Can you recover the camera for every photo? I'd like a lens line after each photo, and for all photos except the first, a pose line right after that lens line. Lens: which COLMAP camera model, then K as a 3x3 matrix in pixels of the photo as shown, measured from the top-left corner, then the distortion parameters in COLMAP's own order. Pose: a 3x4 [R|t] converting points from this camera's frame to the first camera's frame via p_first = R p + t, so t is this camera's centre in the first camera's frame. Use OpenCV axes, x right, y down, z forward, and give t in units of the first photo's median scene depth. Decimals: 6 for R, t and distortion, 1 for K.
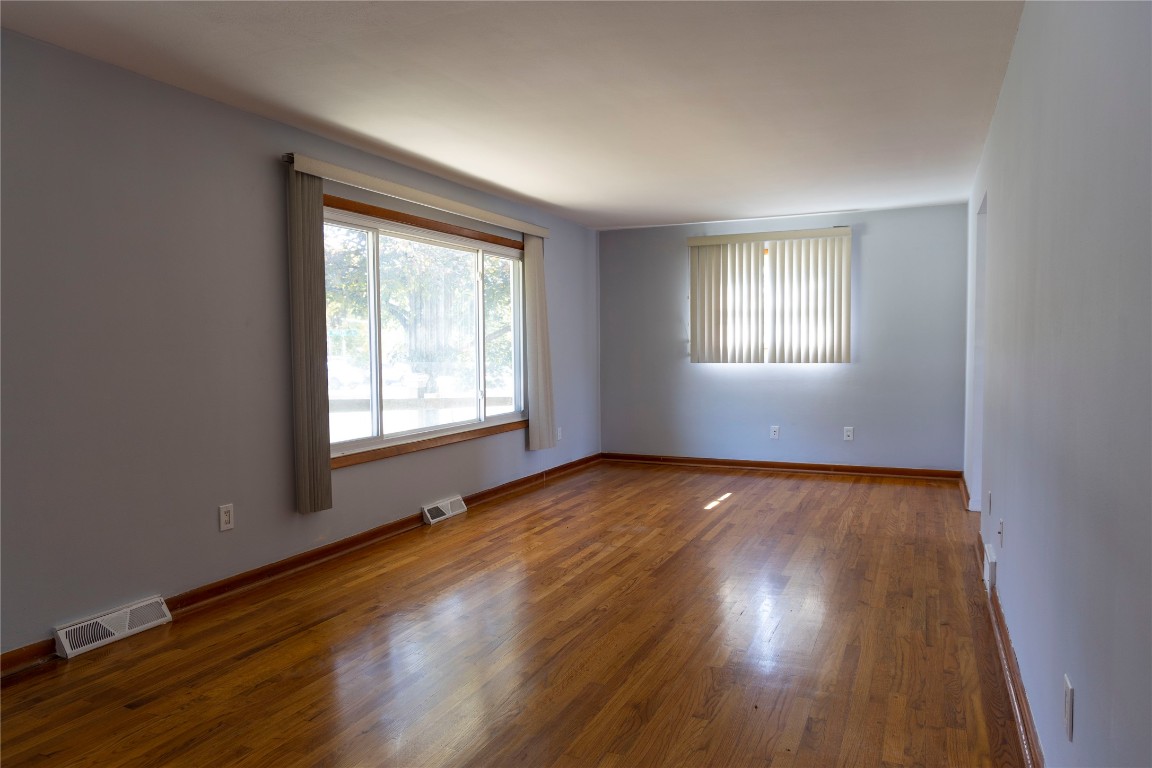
lens RADIAL K [[765.5, 0, 579.2], [0, 765.5, 387.8], [0, 0, 1]] dist [0.003999, -0.002359]
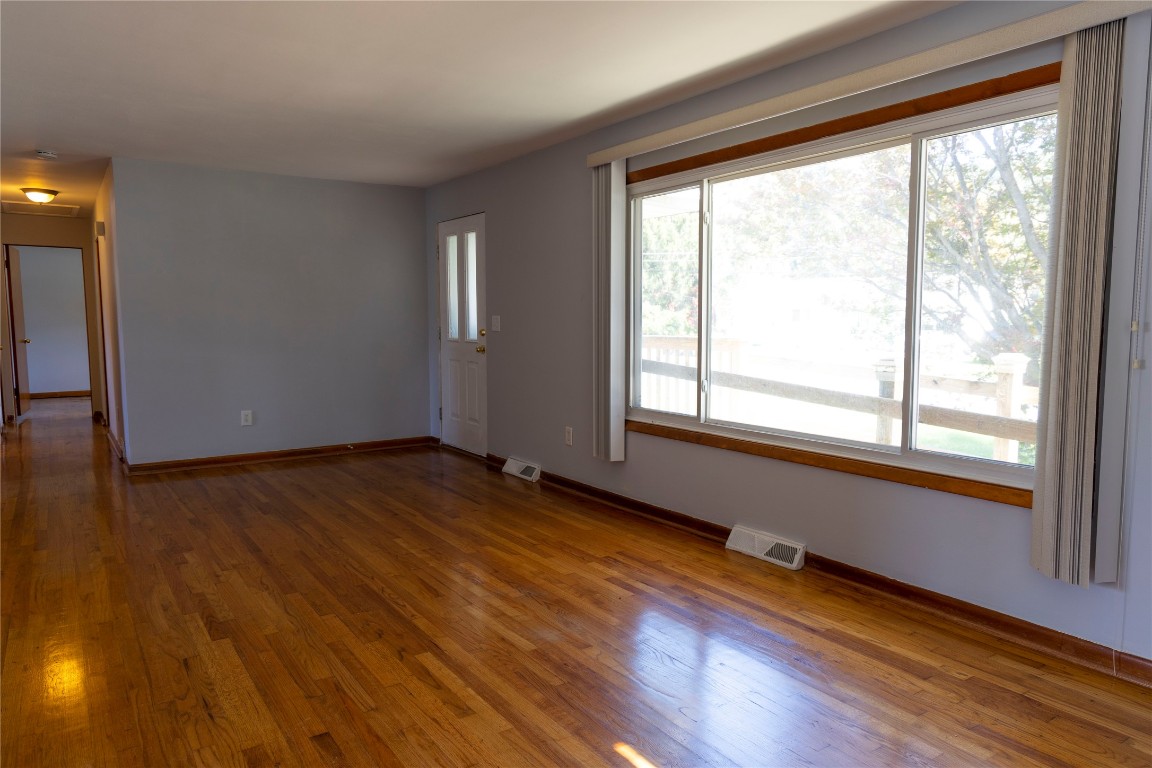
lens RADIAL K [[765.5, 0, 575.0], [0, 765.5, 383.2], [0, 0, 1]] dist [0.003999, -0.002359]
pose [[-0.520706, 0.084682, -0.849526, 0.583372], [-0.039917, 0.991565, 0.123307, -0.082579], [0.852802, 0.098117, -0.512934, 1.381265]]
